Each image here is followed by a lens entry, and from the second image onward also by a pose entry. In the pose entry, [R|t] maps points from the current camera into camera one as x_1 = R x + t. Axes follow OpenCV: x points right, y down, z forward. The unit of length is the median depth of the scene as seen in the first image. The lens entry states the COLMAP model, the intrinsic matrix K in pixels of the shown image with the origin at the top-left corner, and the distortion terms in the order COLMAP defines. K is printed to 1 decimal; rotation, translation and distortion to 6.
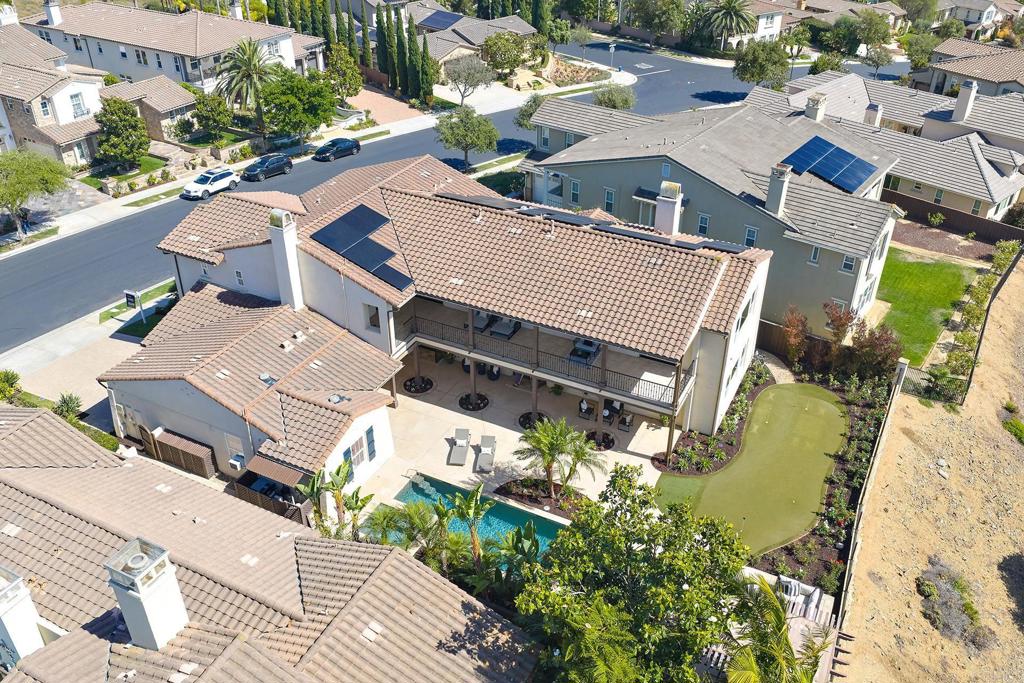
lens RADIAL K [[836.1, 0, 517.1], [0, 836.1, 339.6], [0, 0, 1]] dist [0.010853, -0.014721]
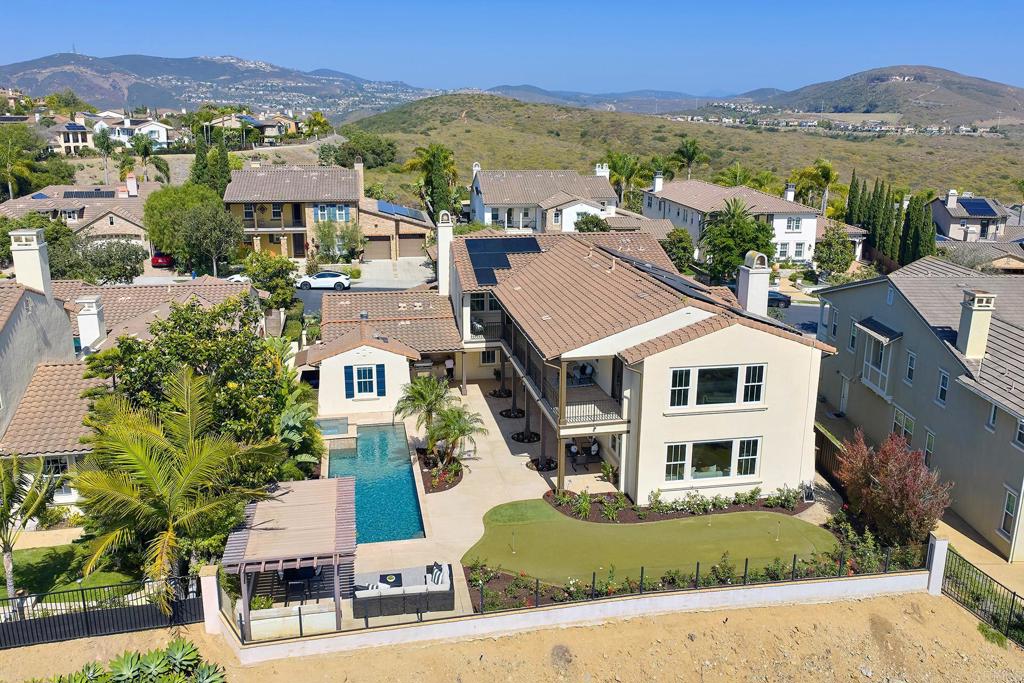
lens RADIAL K [[836.1, 0, 517.1], [0, 836.1, 339.6], [0, 0, 1]] dist [0.010853, -0.014721]
pose [[0.613445, 0.206622, -0.762228, 0.680509], [-0.427520, 0.898398, -0.100536, 0.088819], [0.664011, 0.387542, 0.639453, 0.276267]]
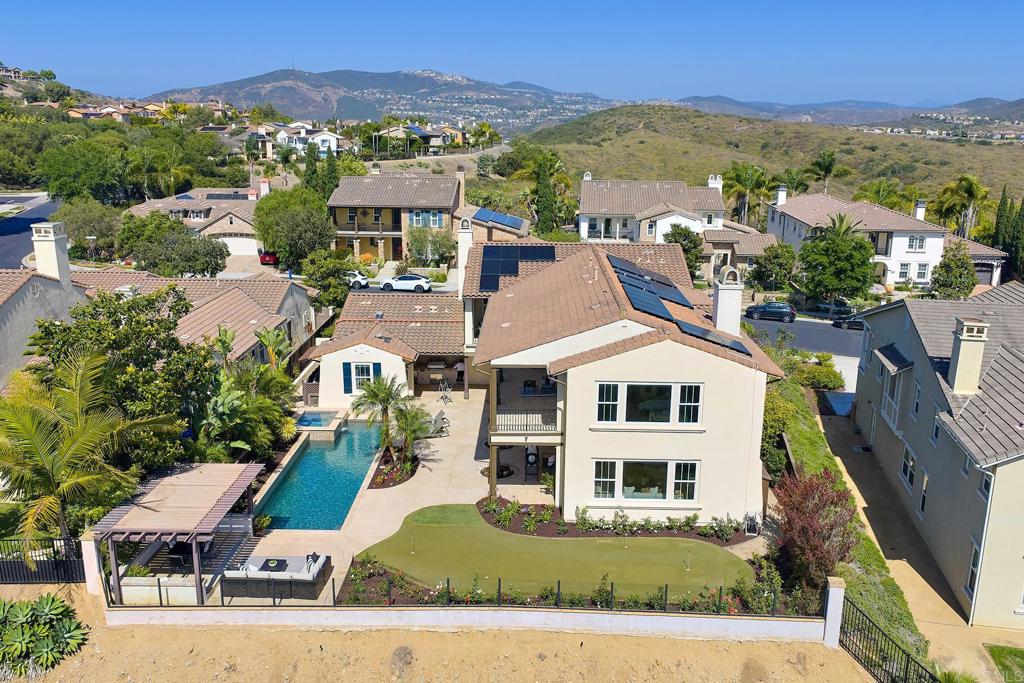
lens RADIAL K [[836.1, 0, 517.1], [0, 836.1, 339.6], [0, 0, 1]] dist [0.010853, -0.014721]
pose [[0.432072, 0.225662, -0.873150, 0.789995], [-0.489271, 0.871971, -0.016755, -0.002865], [0.757581, 0.434446, 0.487164, 0.425272]]
